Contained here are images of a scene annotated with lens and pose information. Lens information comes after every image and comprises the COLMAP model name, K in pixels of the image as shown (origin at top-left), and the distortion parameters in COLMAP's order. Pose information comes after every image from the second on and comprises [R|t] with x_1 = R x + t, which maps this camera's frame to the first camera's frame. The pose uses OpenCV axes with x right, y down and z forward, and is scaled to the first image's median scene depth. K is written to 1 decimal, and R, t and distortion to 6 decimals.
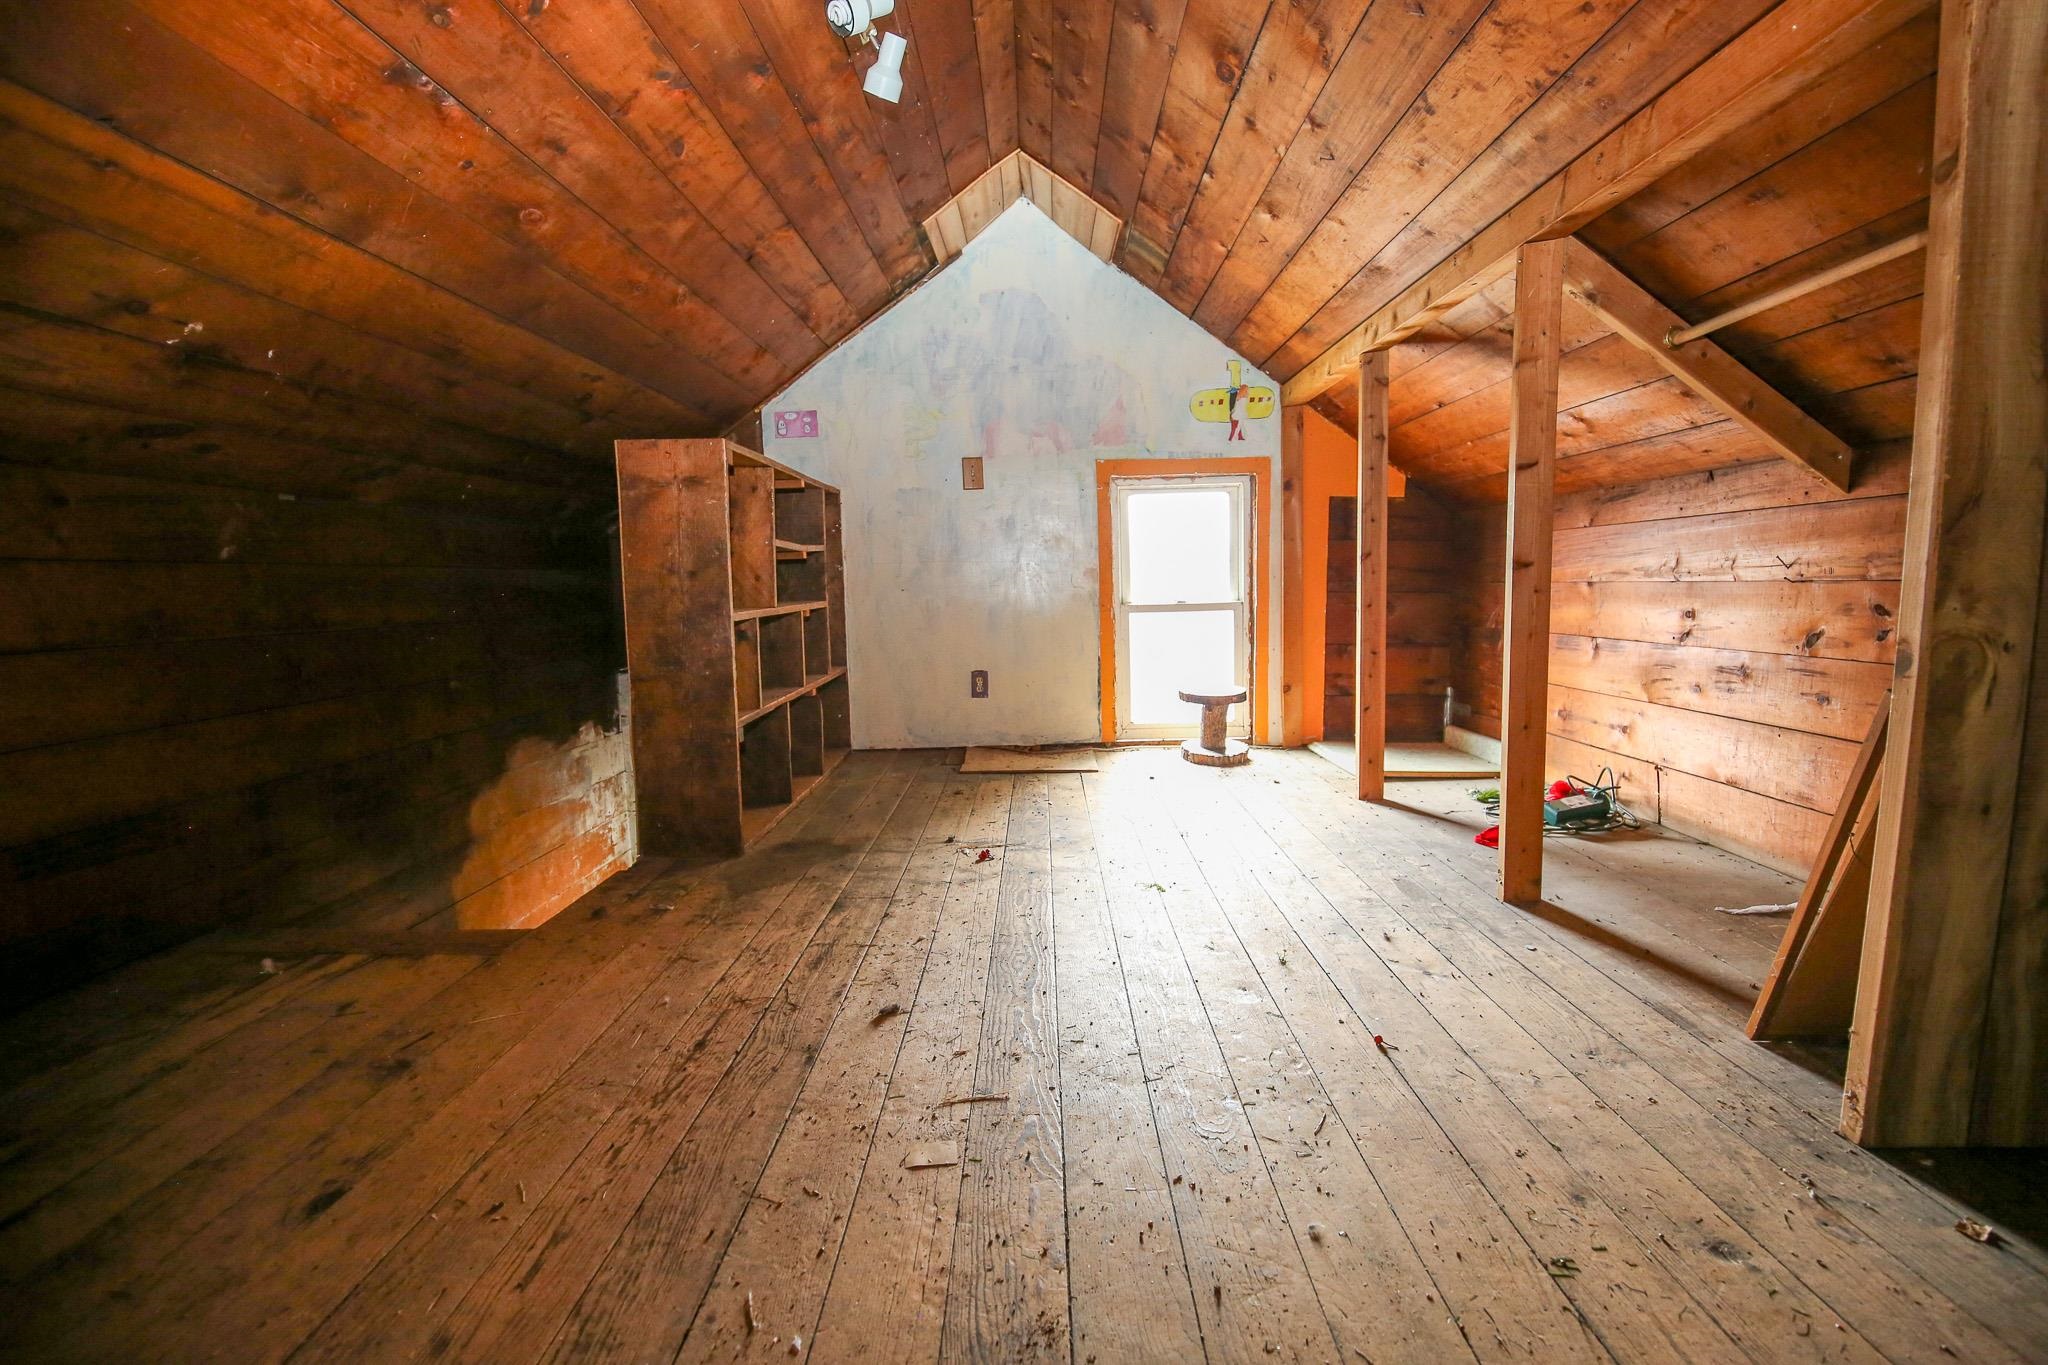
lens RADIAL K [[937.8, 0, 1019.8], [0, 937.8, 678.6], [0, 0, 1]] dist [-0.024159, -0.000410]
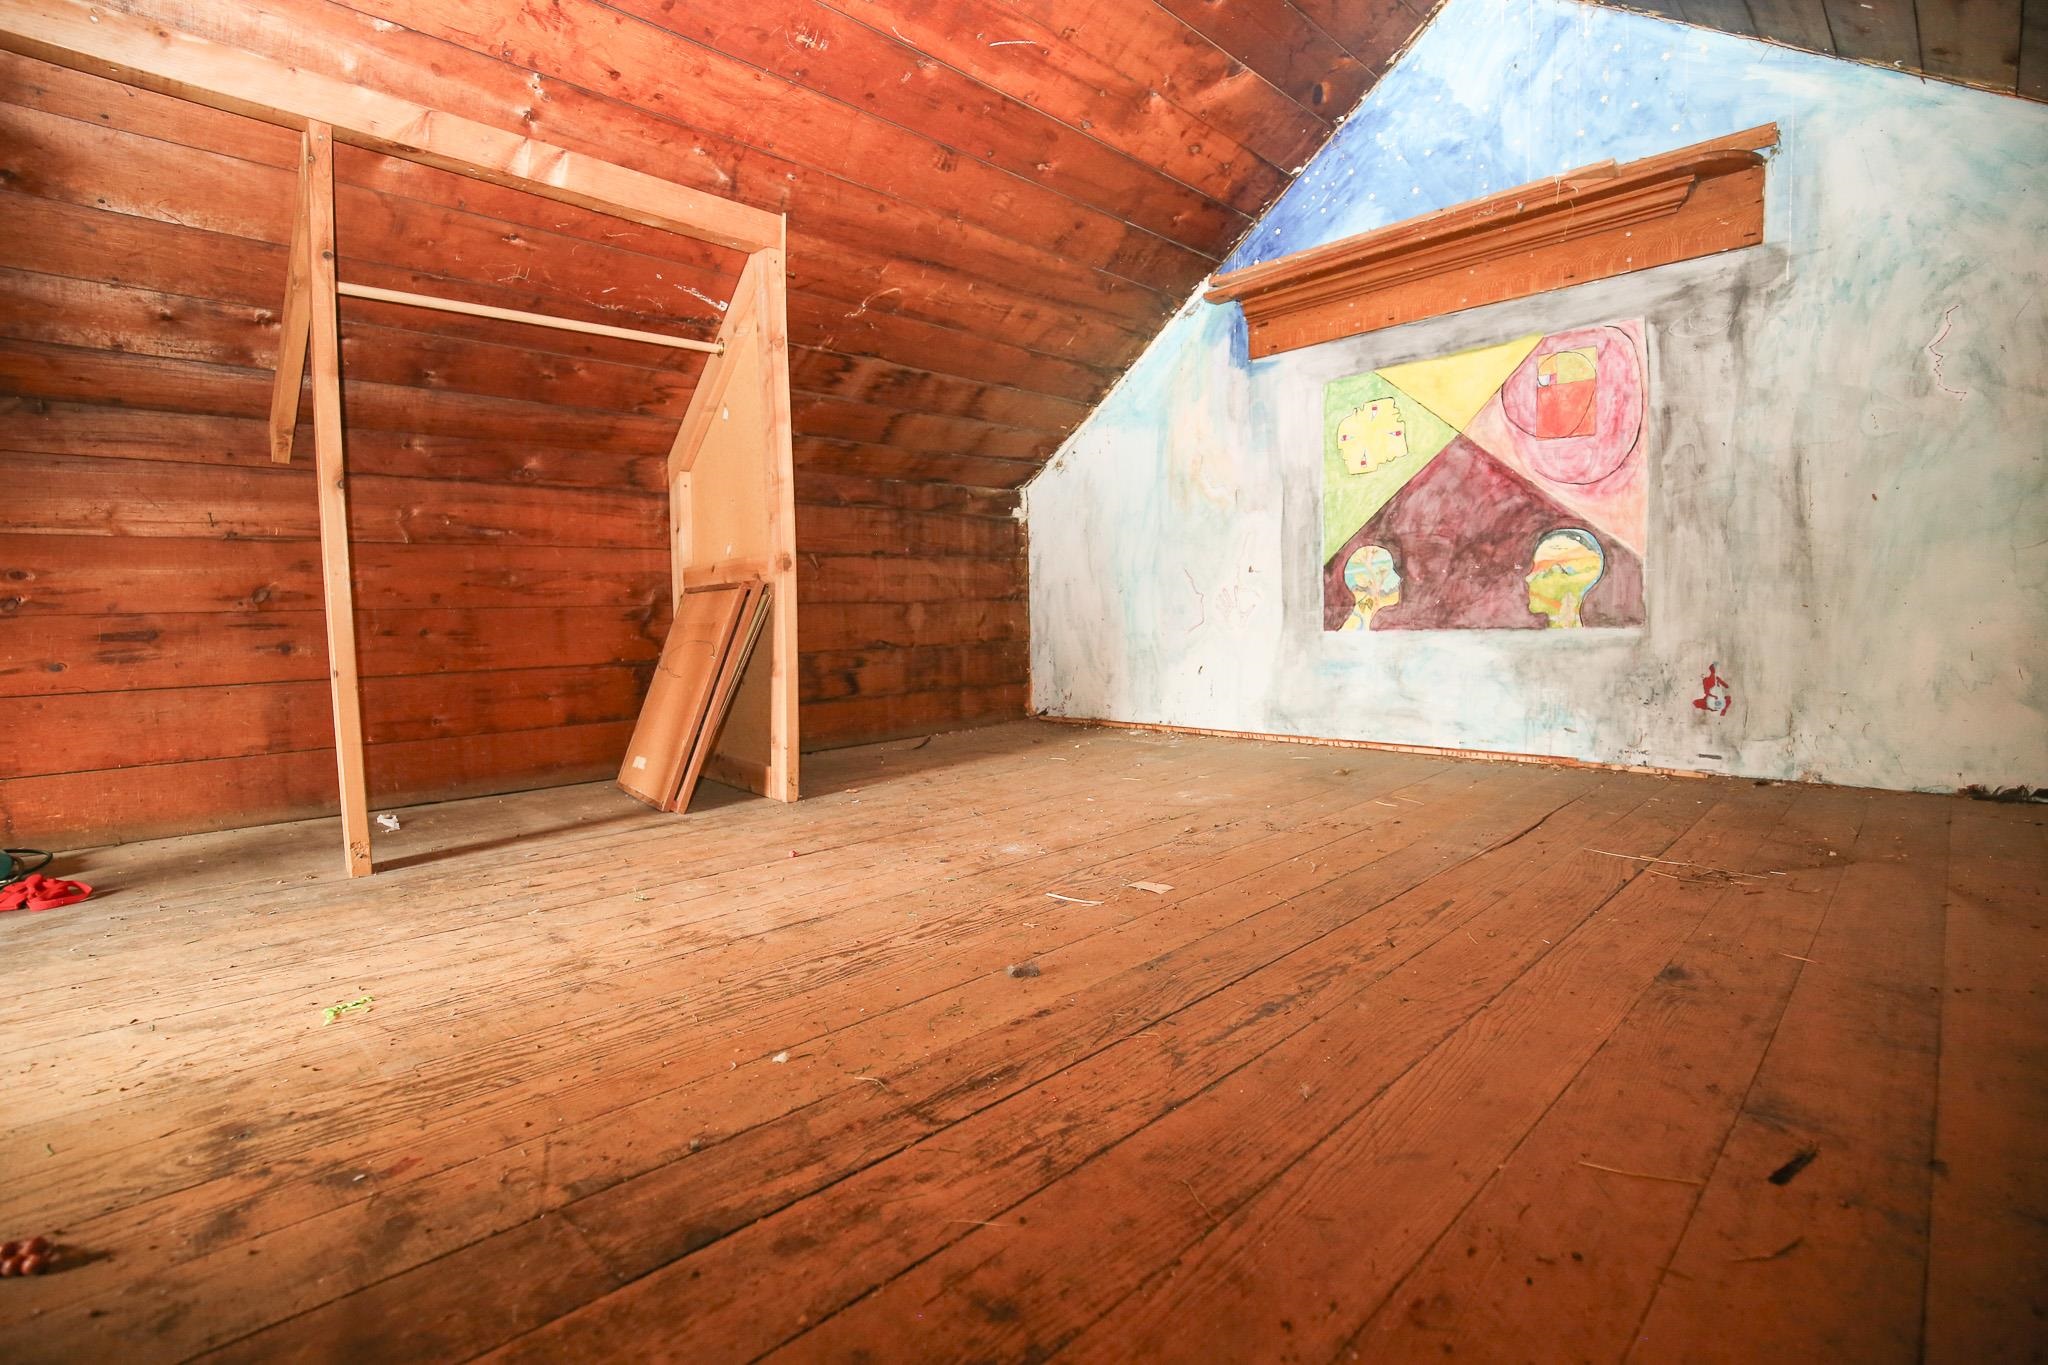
lens RADIAL K [[937.8, 0, 1015.9], [0, 937.8, 683.0], [0, 0, 1]] dist [-0.024159, -0.000410]
pose [[-0.704181, -0.005827, 0.709996, -0.528818], [0.113155, 0.986265, 0.120323, 0.029866], [-0.700945, 0.165069, -0.693850, 1.181297]]
